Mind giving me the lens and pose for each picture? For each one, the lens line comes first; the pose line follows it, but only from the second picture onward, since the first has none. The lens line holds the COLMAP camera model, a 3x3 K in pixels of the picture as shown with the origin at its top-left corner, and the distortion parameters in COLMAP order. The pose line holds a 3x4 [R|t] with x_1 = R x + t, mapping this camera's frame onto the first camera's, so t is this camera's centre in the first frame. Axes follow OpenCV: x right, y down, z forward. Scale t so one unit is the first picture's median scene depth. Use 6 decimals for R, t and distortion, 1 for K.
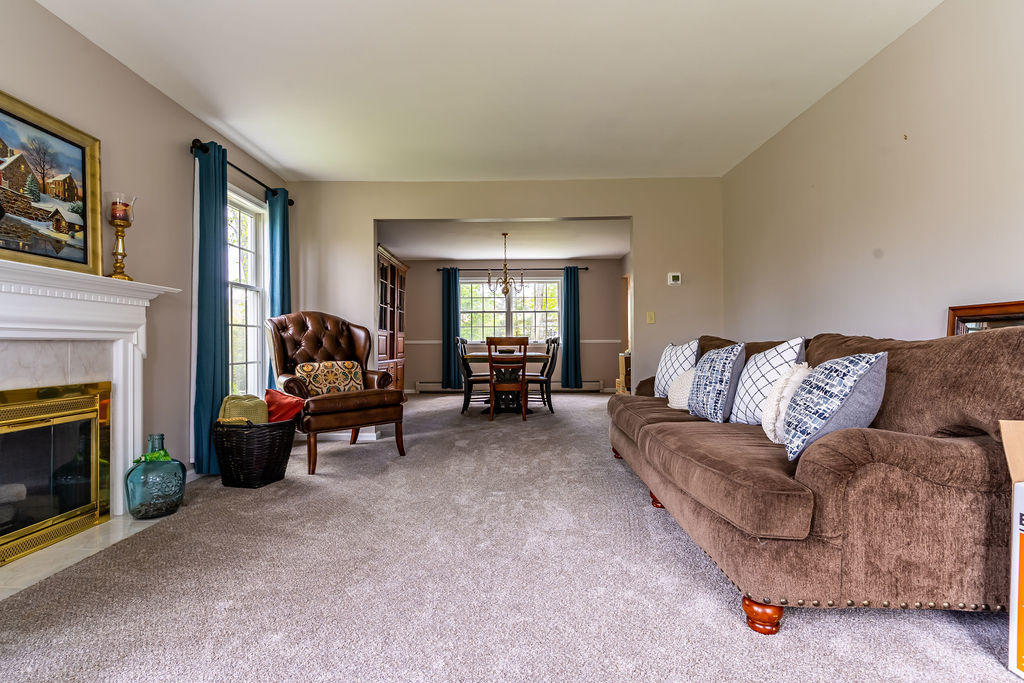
lens RADIAL K [[492.1, 0, 515.3], [0, 492.1, 341.3], [0, 0, 1]] dist [0.004616, -0.000448]
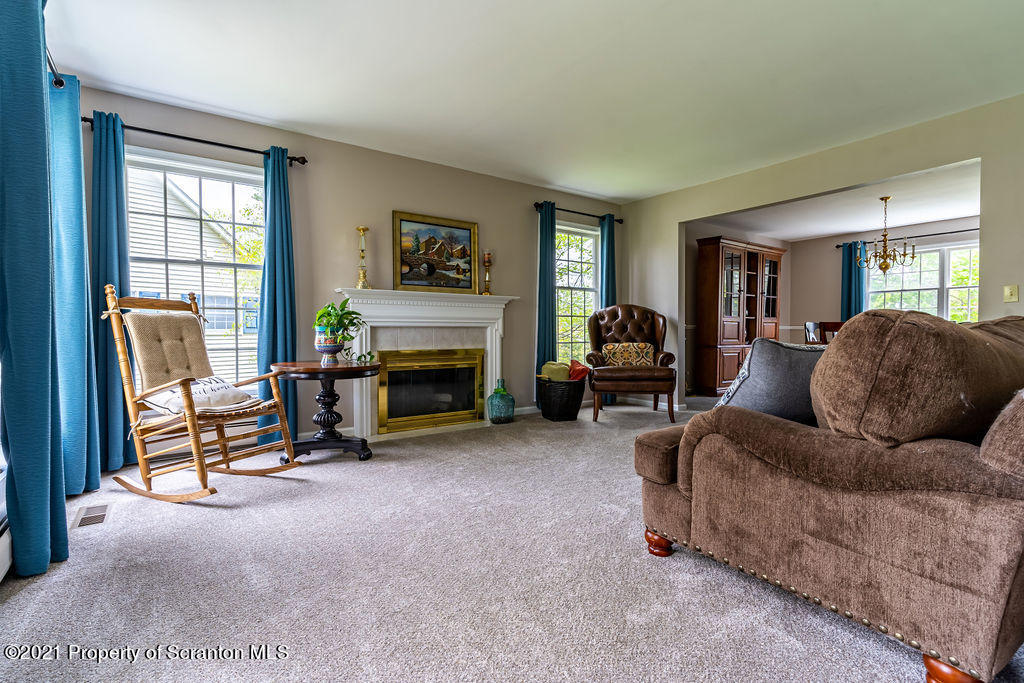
lens RADIAL K [[492.1, 0, 508.1], [0, 492.1, 343.2], [0, 0, 1]] dist [0.004616, -0.000448]
pose [[0.587936, 0.028231, -0.808415, 0.736754], [0.001443, 0.999353, 0.035948, -0.007160], [0.808906, -0.022301, 0.587515, -0.037679]]
